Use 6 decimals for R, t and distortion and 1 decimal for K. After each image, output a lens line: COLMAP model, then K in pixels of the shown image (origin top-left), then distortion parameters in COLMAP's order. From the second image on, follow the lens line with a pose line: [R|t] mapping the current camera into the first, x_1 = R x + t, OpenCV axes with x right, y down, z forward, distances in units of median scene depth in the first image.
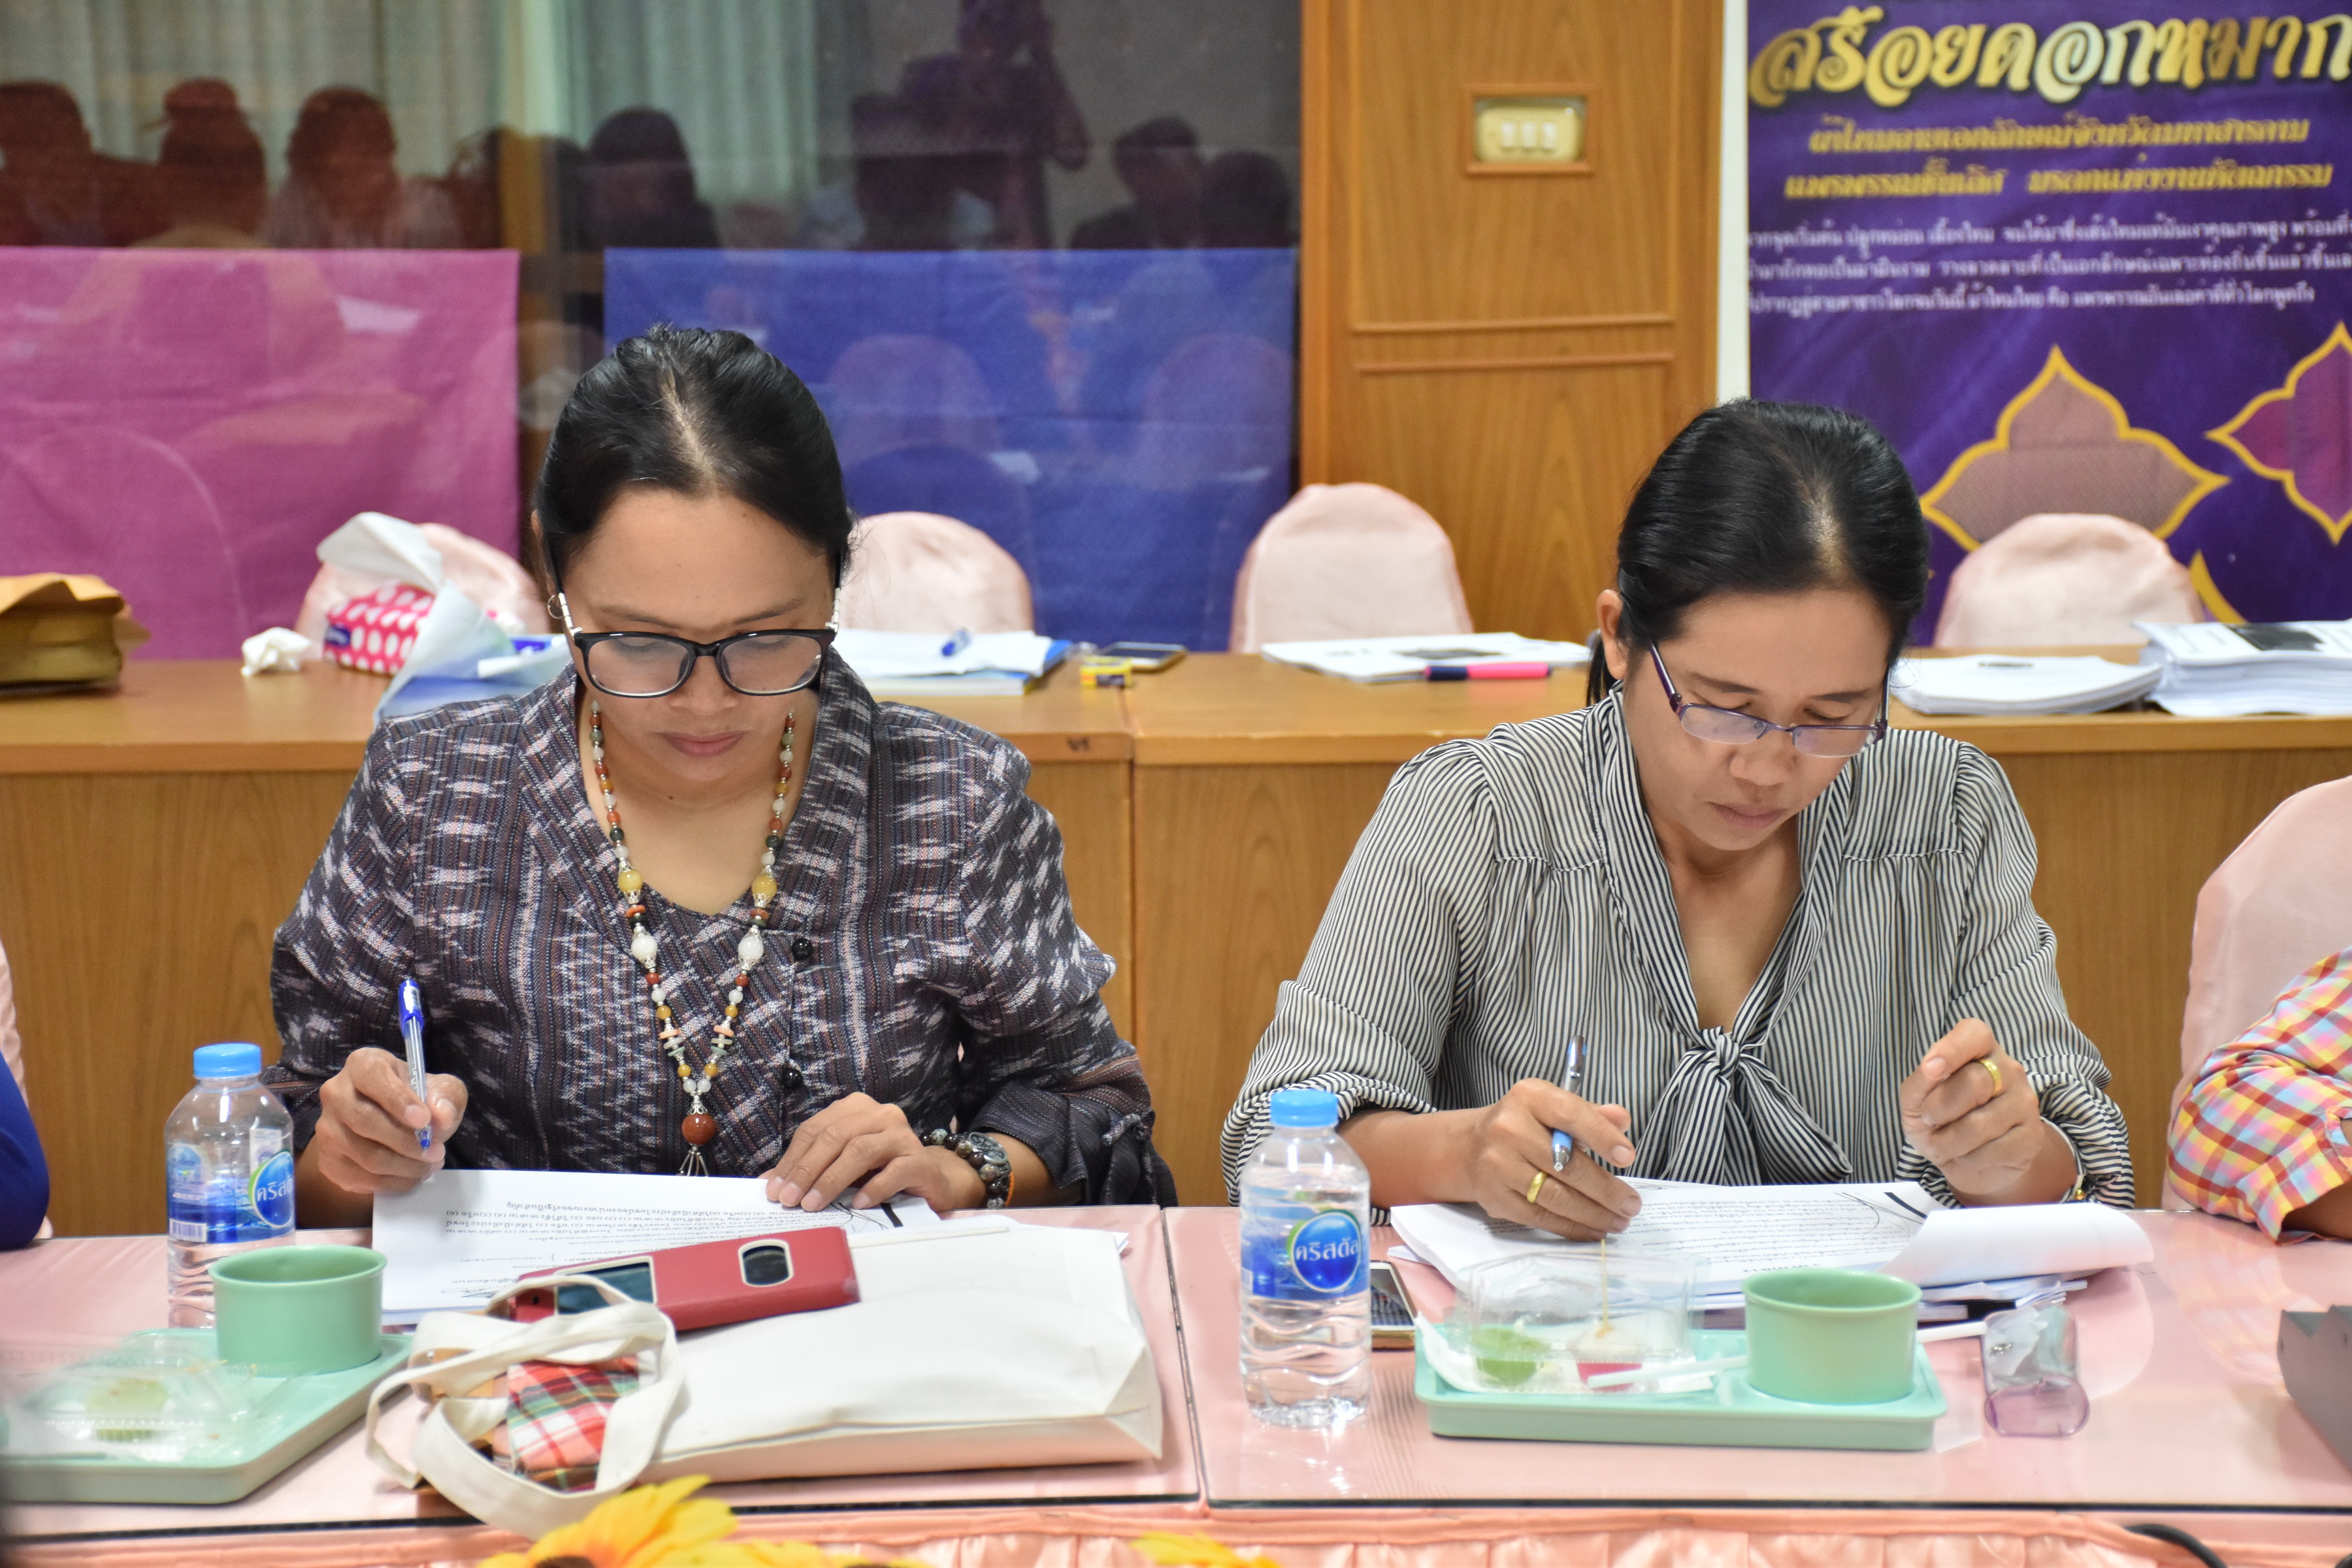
lens RADIAL K [[5225.7, 0, 1175.0], [0, 5225.7, 786.4], [0, 0, 1]] dist [0.649608, 0.000000]
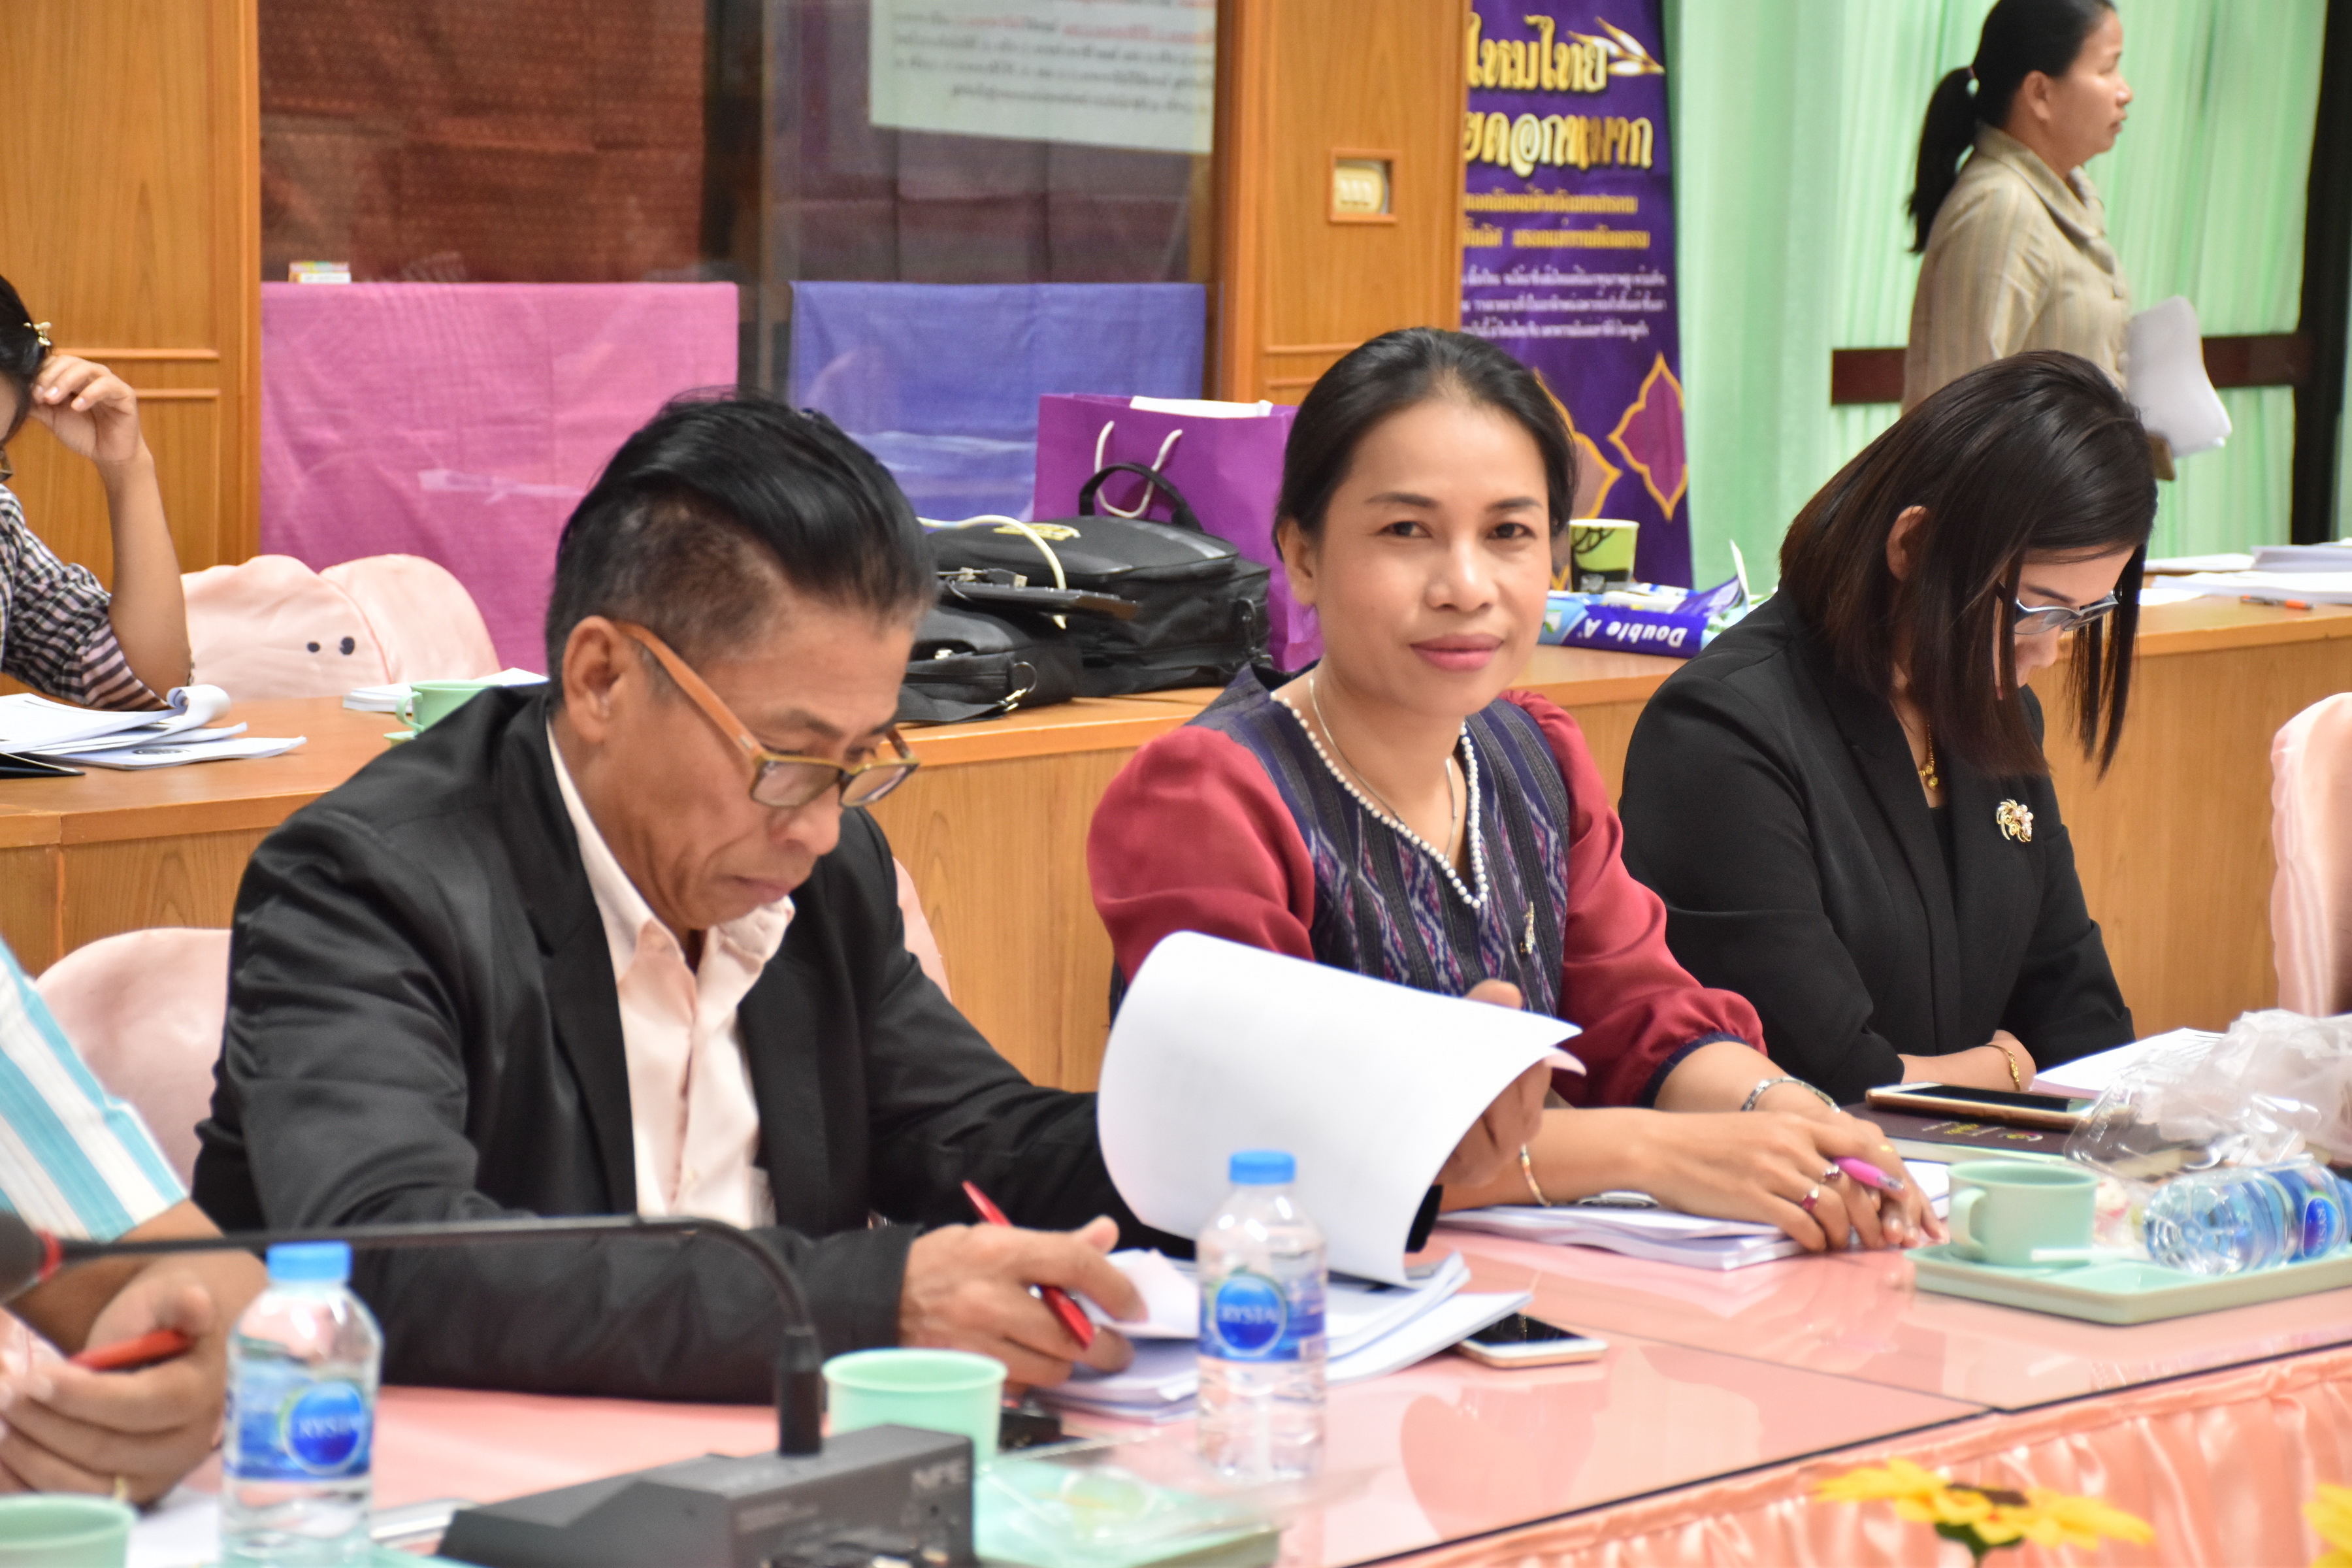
lens RADIAL K [[6194.2, 0, 1183.3], [0, 6194.2, 786.6], [0, 0, 1]] dist [0.820597, 0.000000]
pose [[0.682466, -0.054436, 0.728887, -0.973267], [0.072644, 0.997337, 0.006467, 0.000789], [-0.727298, 0.048536, 0.684603, 0.055509]]
